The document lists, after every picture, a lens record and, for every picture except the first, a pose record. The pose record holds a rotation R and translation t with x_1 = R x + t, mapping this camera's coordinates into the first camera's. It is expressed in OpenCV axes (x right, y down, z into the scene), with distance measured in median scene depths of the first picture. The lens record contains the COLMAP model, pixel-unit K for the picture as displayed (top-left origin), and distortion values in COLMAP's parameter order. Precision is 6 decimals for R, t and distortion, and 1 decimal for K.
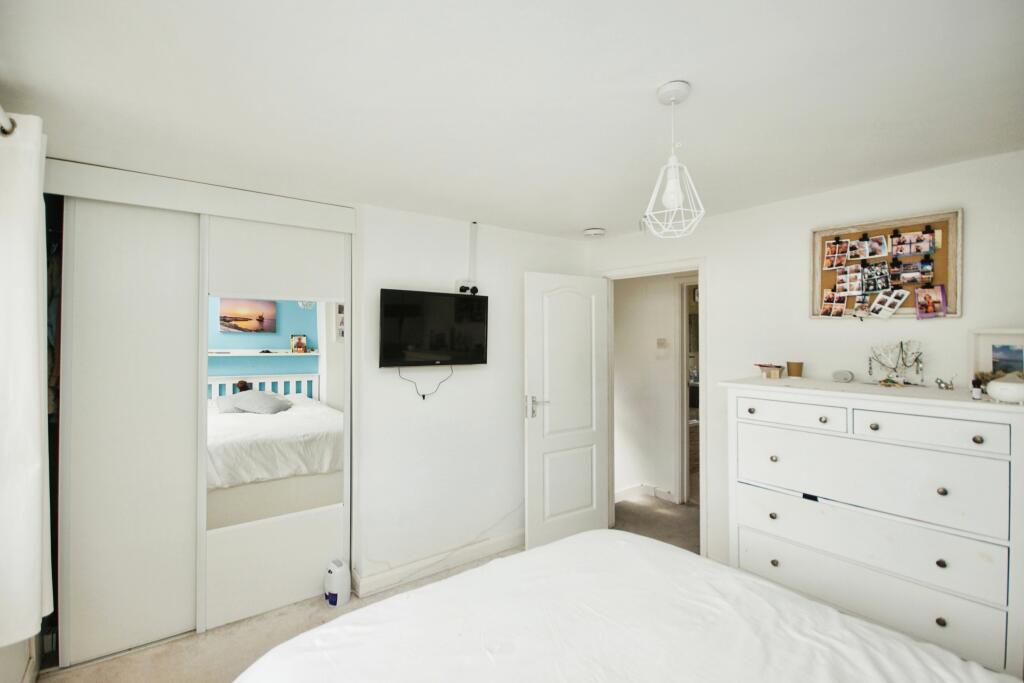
lens RADIAL K [[473.1, 0, 496.8], [0, 473.1, 342.0], [0, 0, 1]] dist [-0.011290, 0.000270]
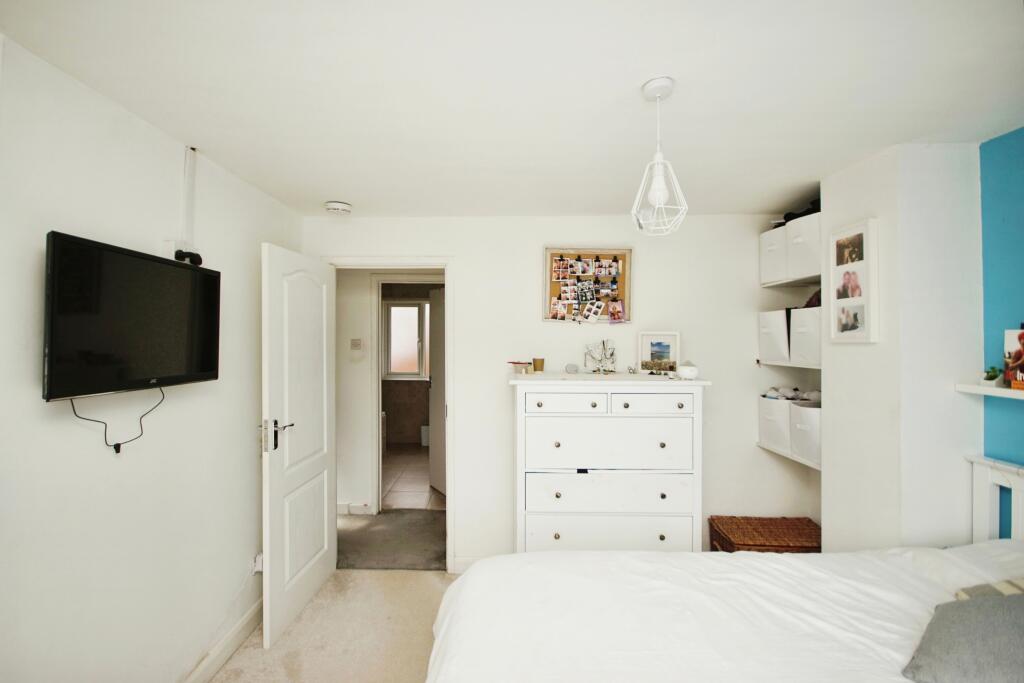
lens RADIAL K [[473.1, 0, 496.8], [0, 473.1, 342.0], [0, 0, 1]] dist [-0.011290, 0.000270]
pose [[0.603548, -0.004981, 0.797311, -0.380867], [0.008355, 0.999965, -0.000078, 0.001657], [-0.797283, 0.006708, 0.603568, 0.412074]]
